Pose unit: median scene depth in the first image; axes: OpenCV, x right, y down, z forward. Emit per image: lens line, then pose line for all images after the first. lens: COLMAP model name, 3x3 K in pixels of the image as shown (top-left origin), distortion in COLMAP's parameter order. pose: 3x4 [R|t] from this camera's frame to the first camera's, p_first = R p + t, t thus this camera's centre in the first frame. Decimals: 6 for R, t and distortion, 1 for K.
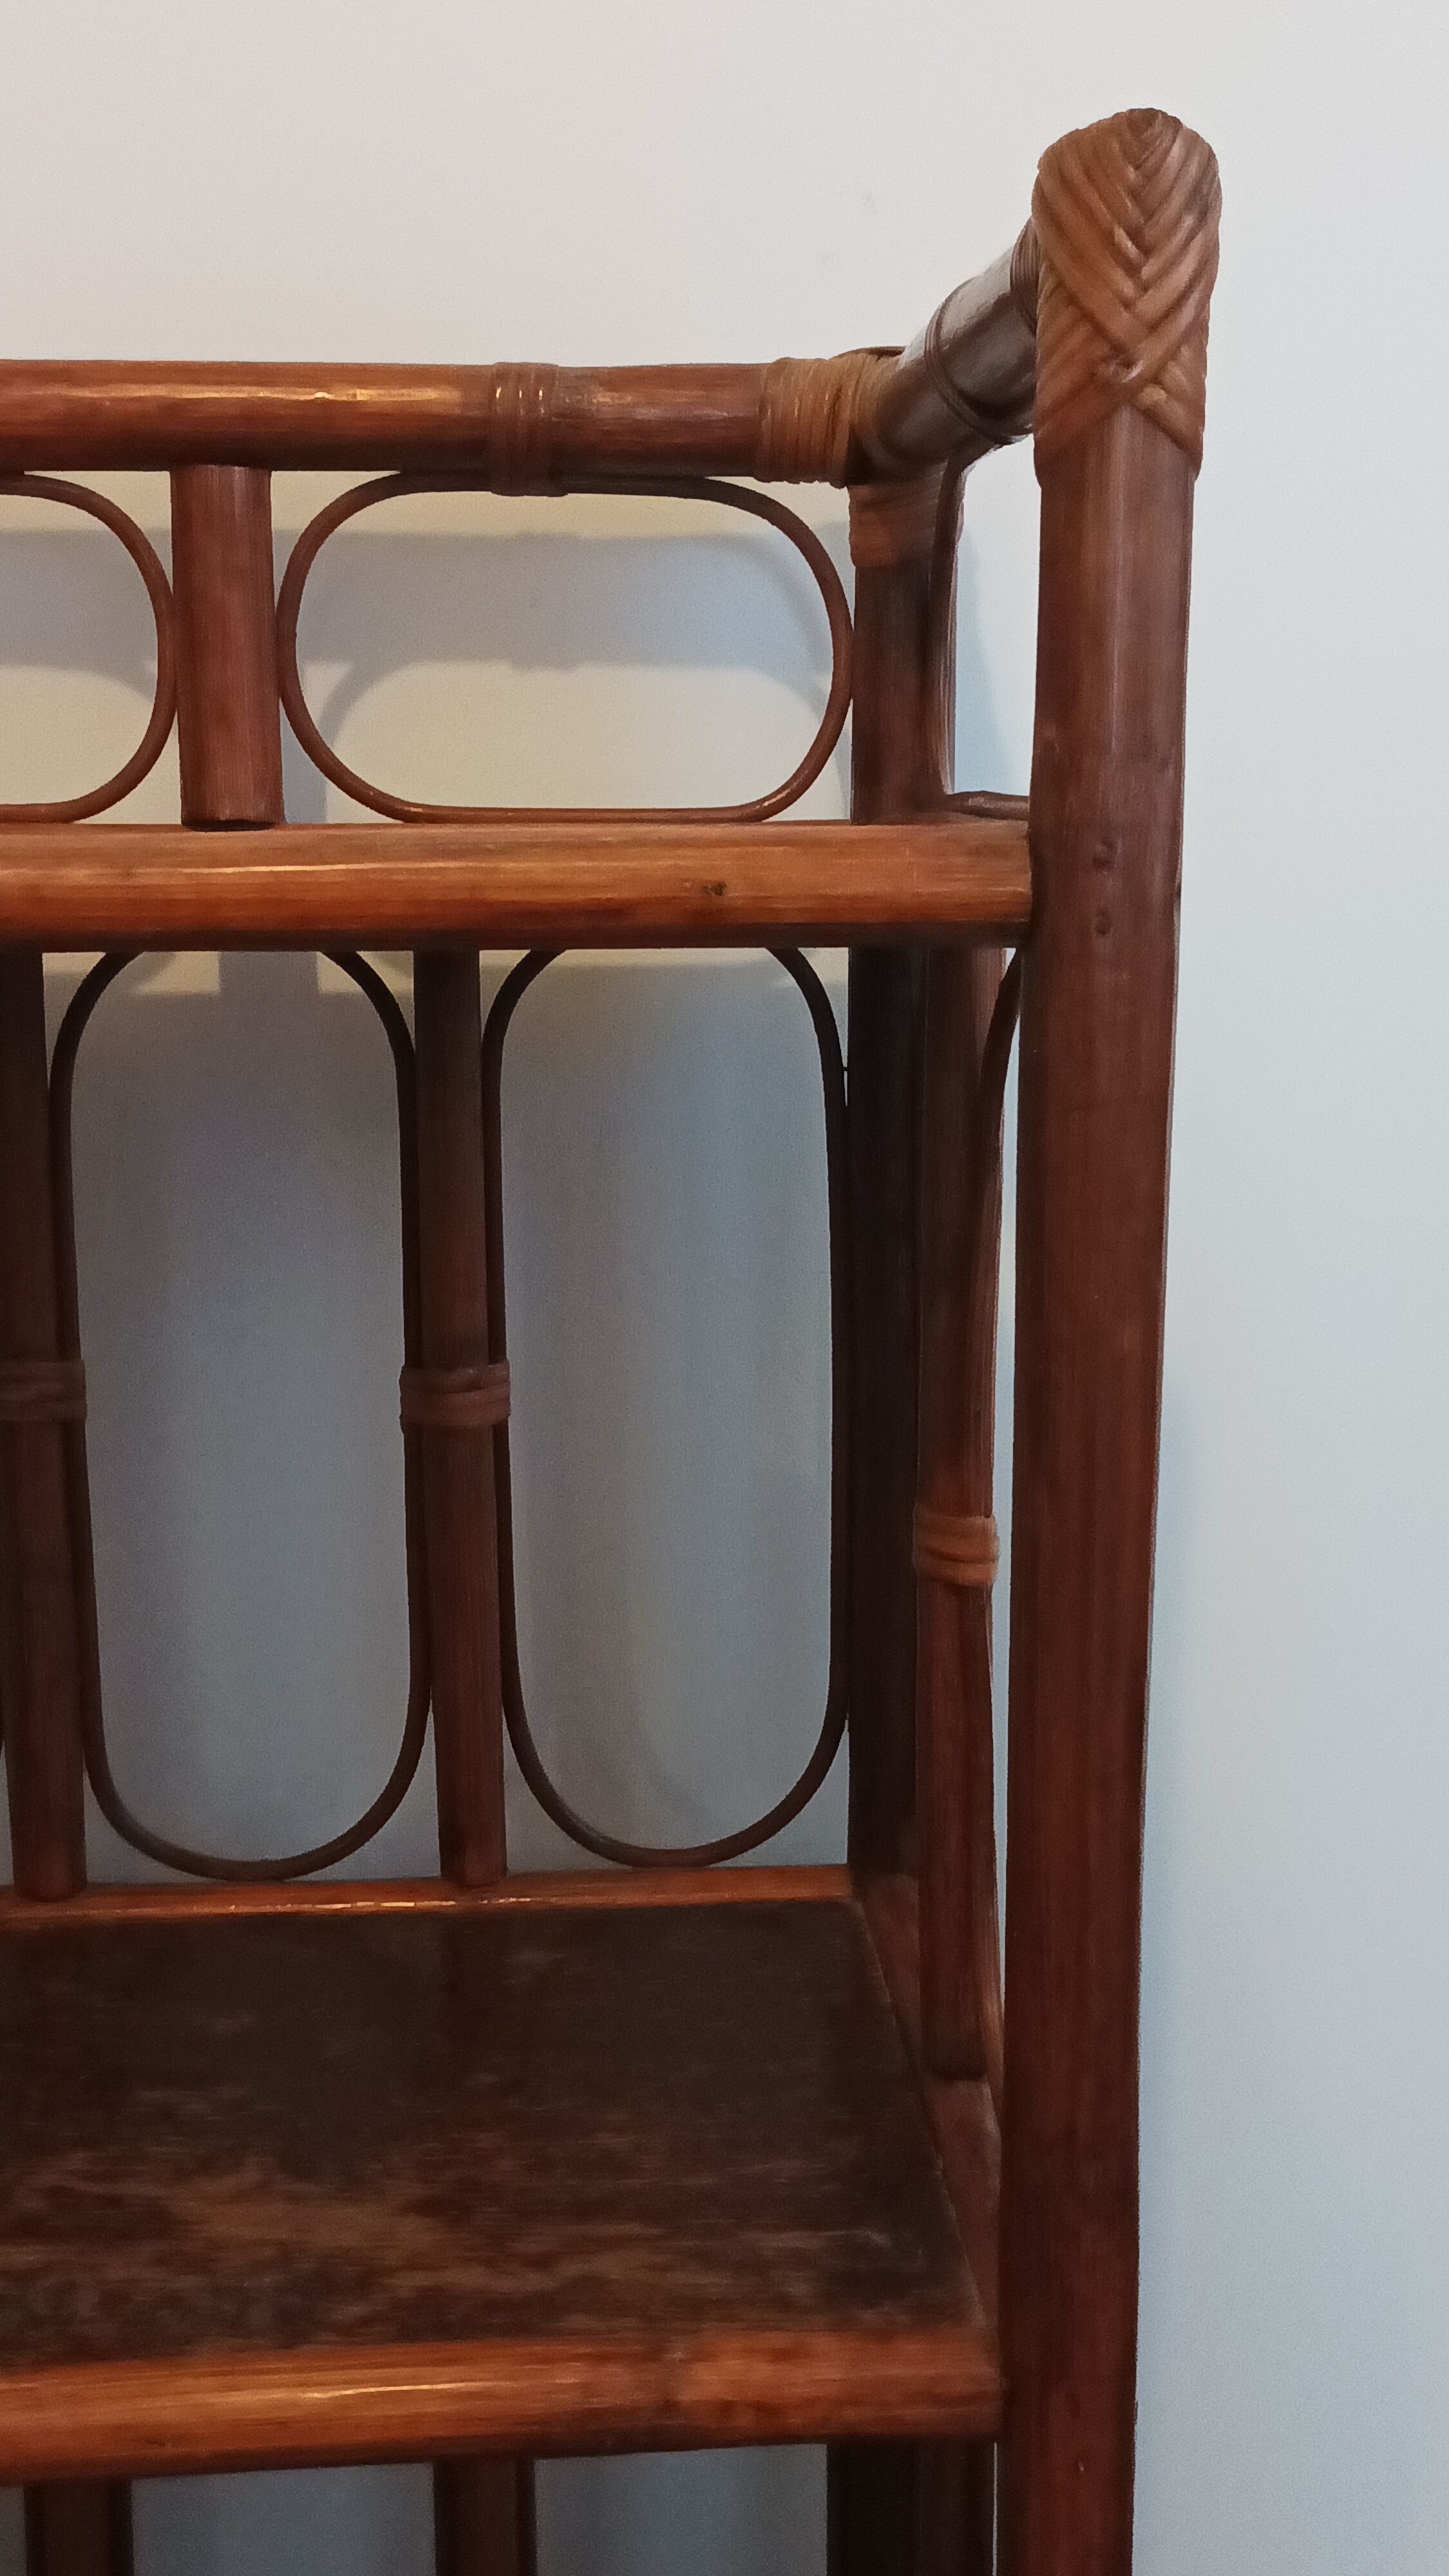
lens RADIAL K [[2888.7, 0, 724.5], [0, 2888.7, 1288.0], [0, 0, 1]] dist [0.094651, -0.305241]
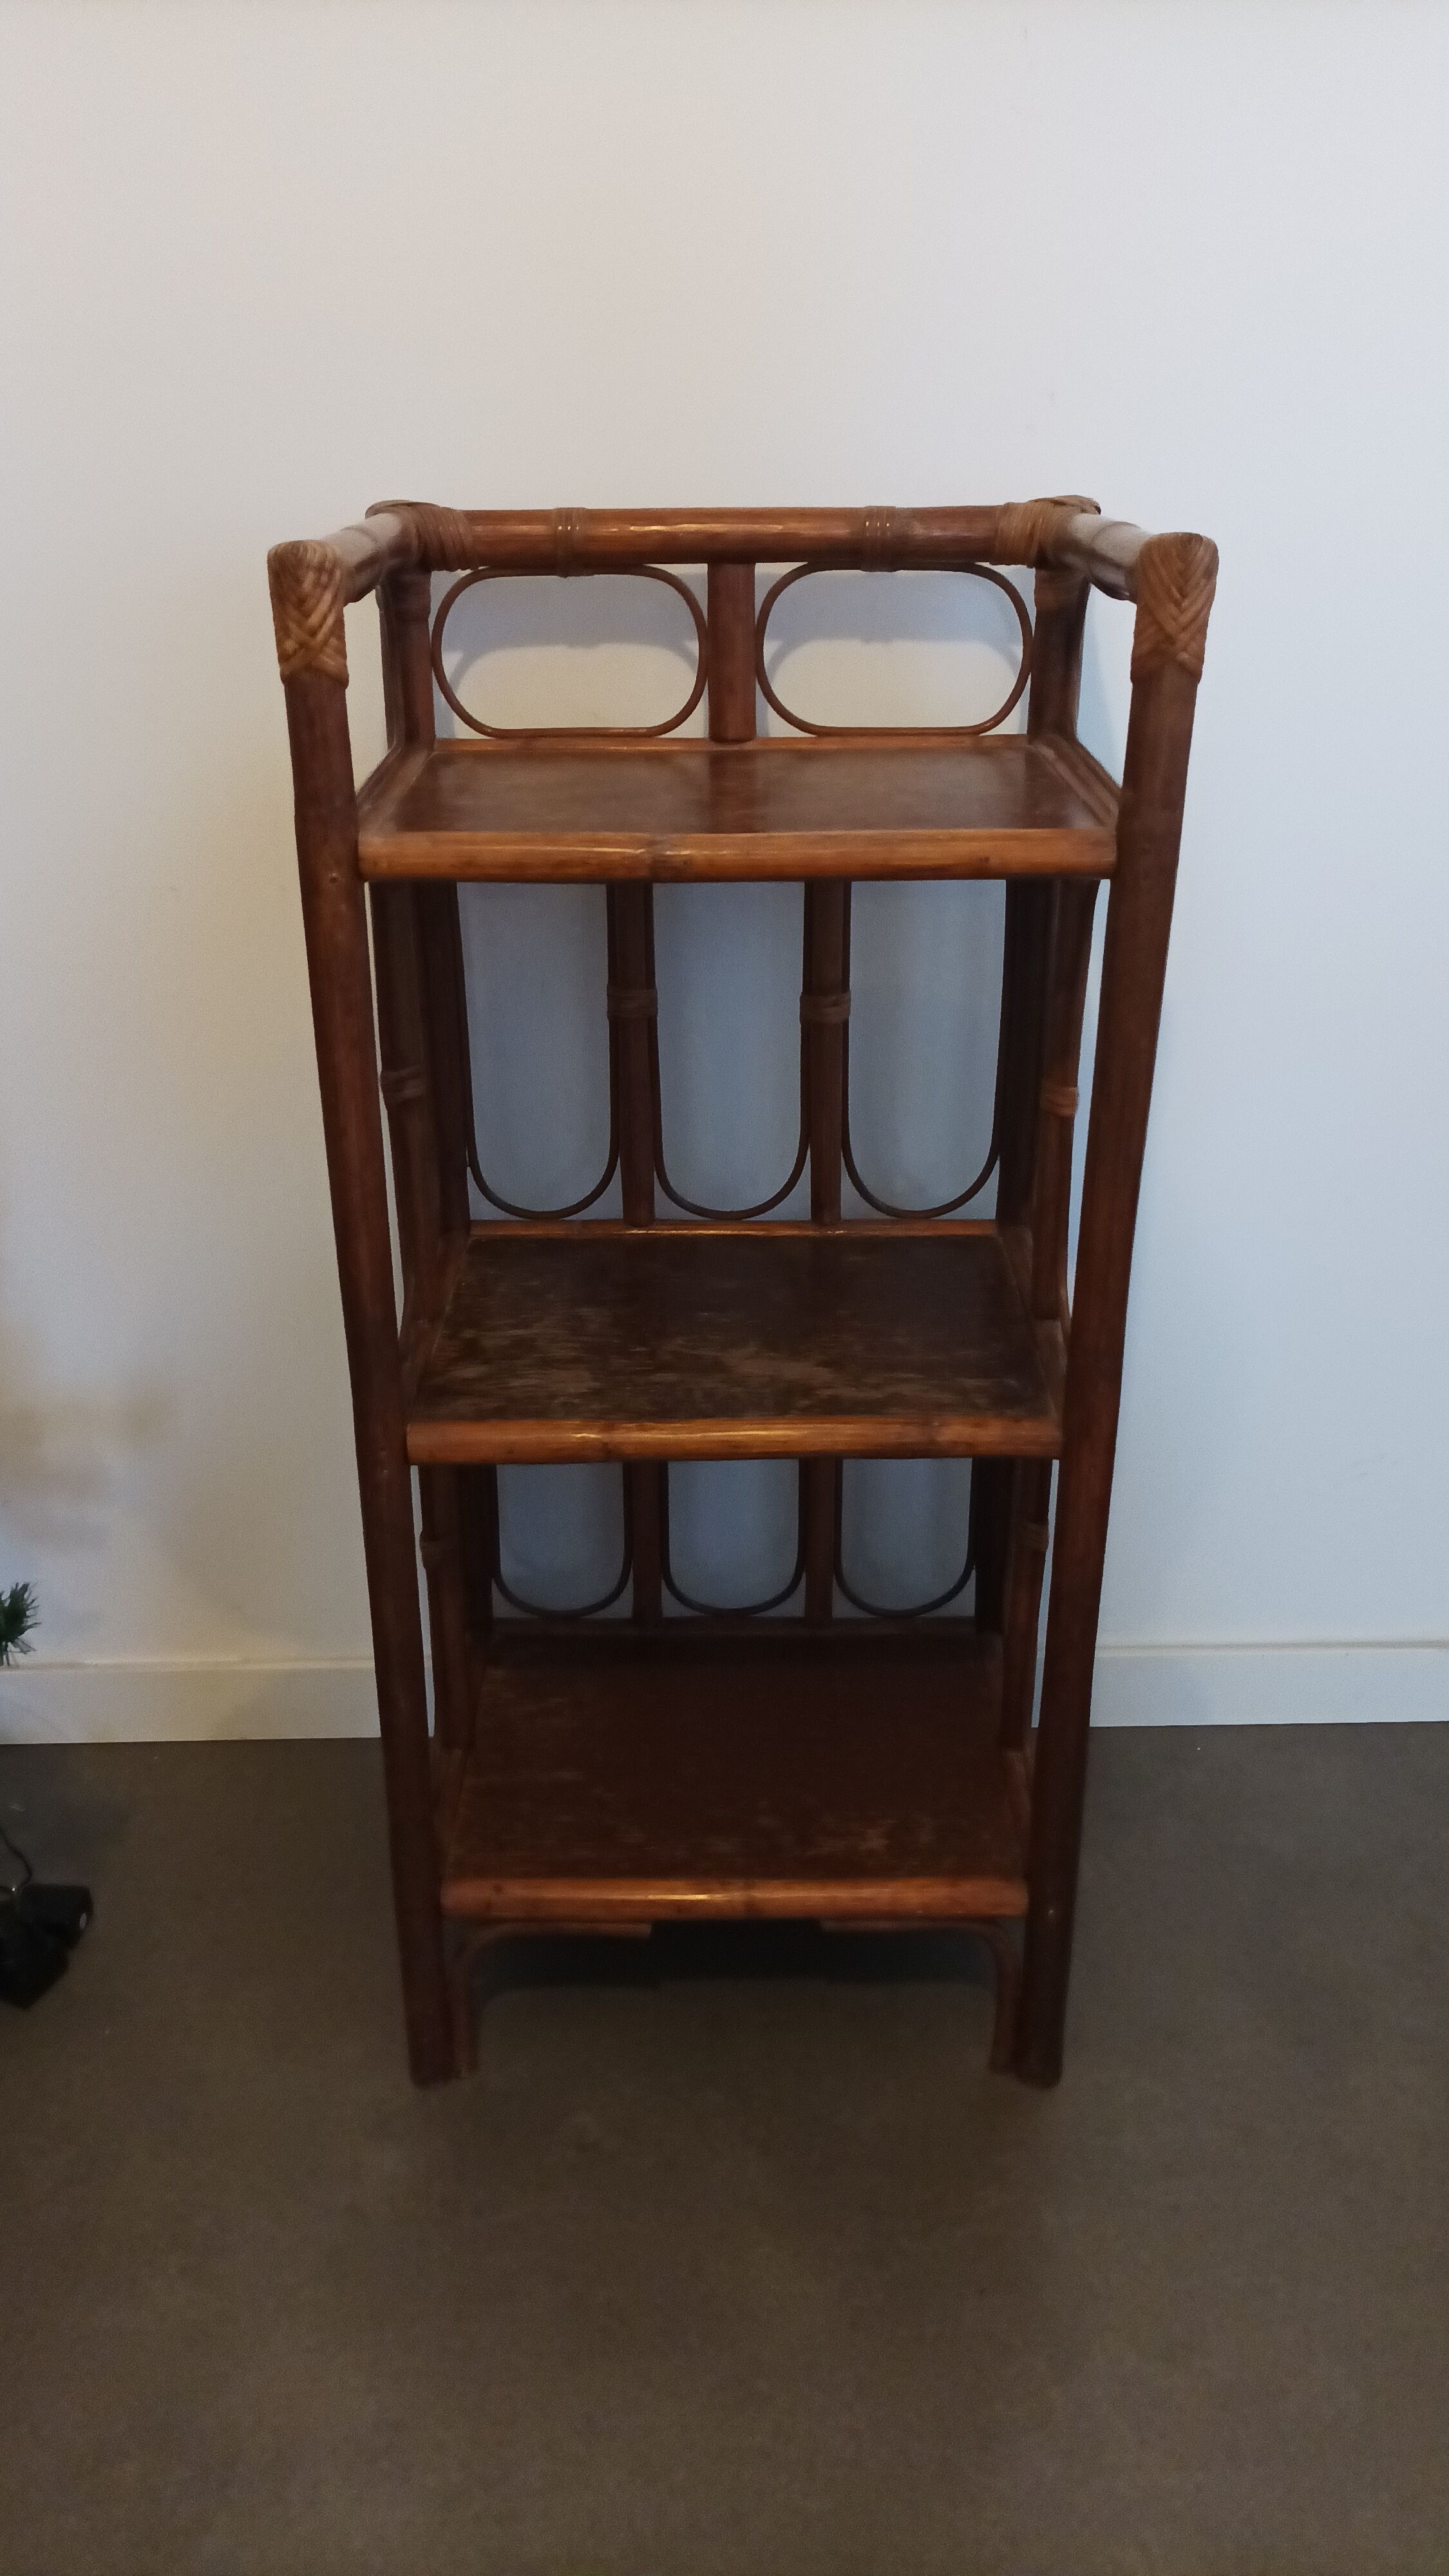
lens RADIAL K [[1868.7, 0, 724.5], [0, 1868.7, 1288.0], [0, 0, 1]] dist [0.029055, -0.003238]
pose [[0.997044, 0.031763, -0.069966, -0.074637], [-0.011667, 0.962584, 0.270734, -0.160218], [0.075948, -0.269117, 0.960108, -0.469648]]
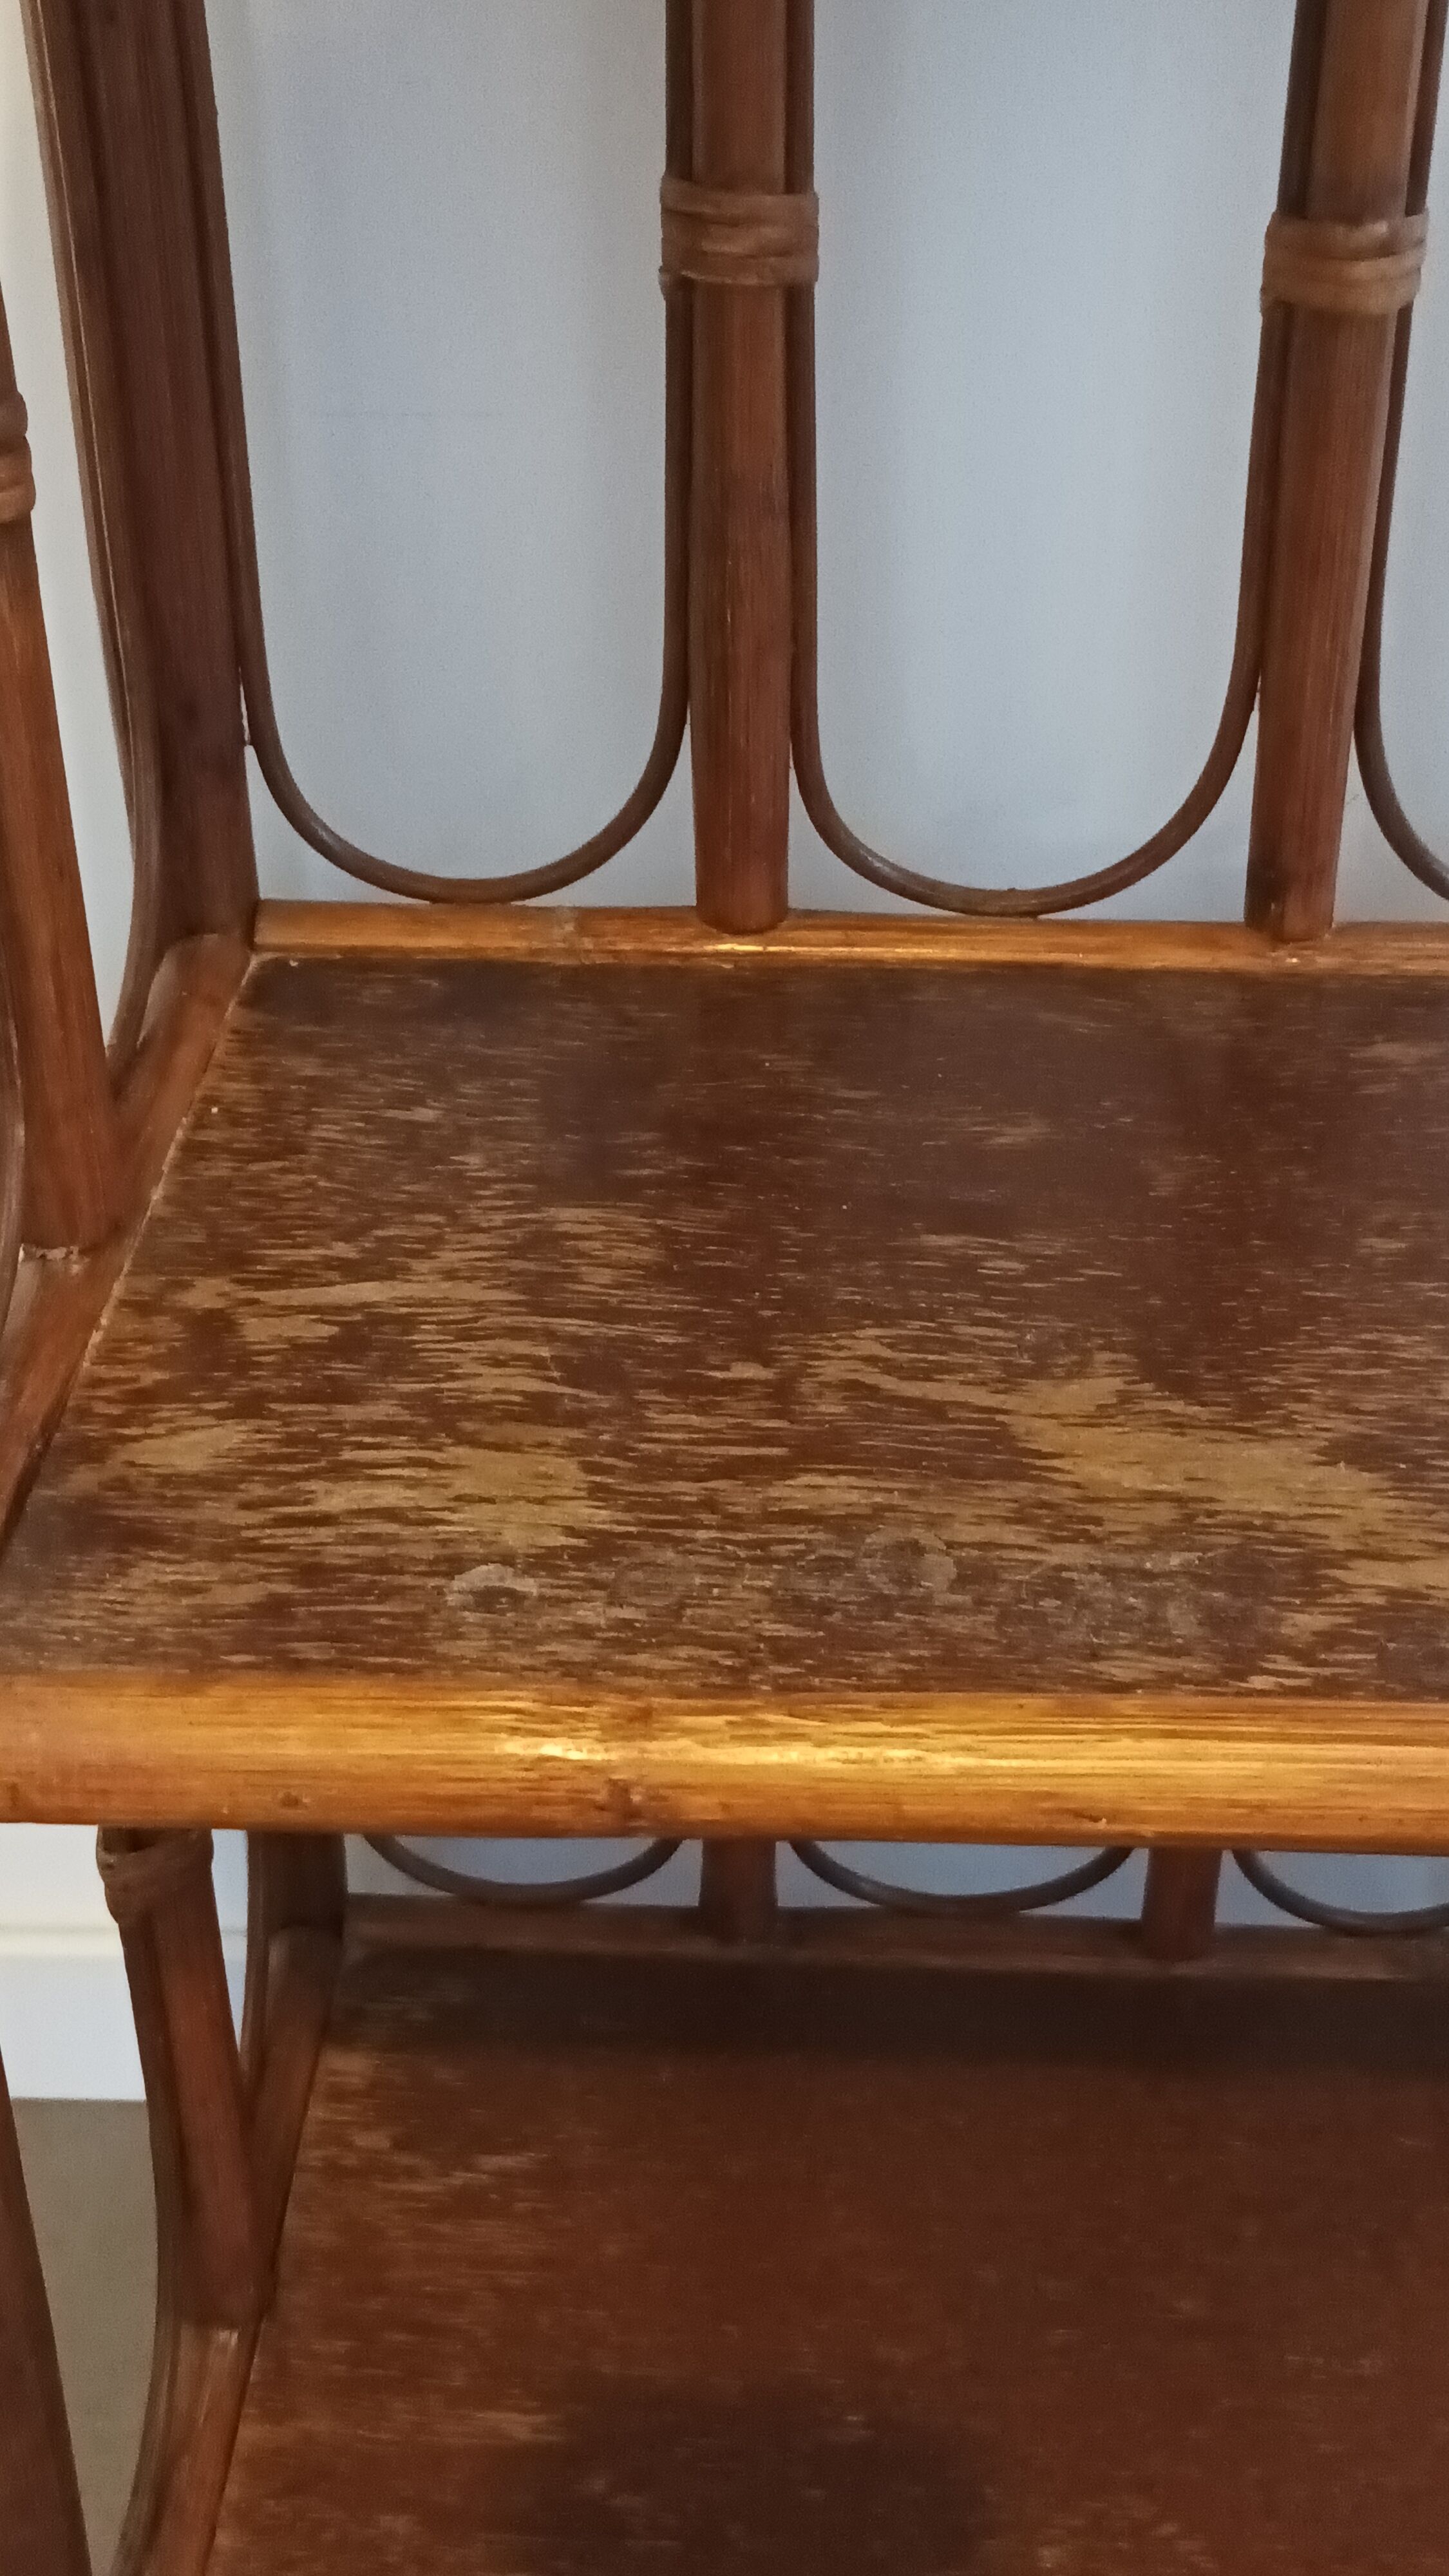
lens RADIAL K [[2937.0, 0, 724.5], [0, 2937.0, 1288.0], [0, 0, 1]] dist [0.082462, -0.300841]
pose [[0.992353, 0.066872, -0.103751, -0.175102], [-0.019617, 0.915290, 0.402317, -0.021763], [0.121866, -0.397205, 0.909603, 0.288364]]
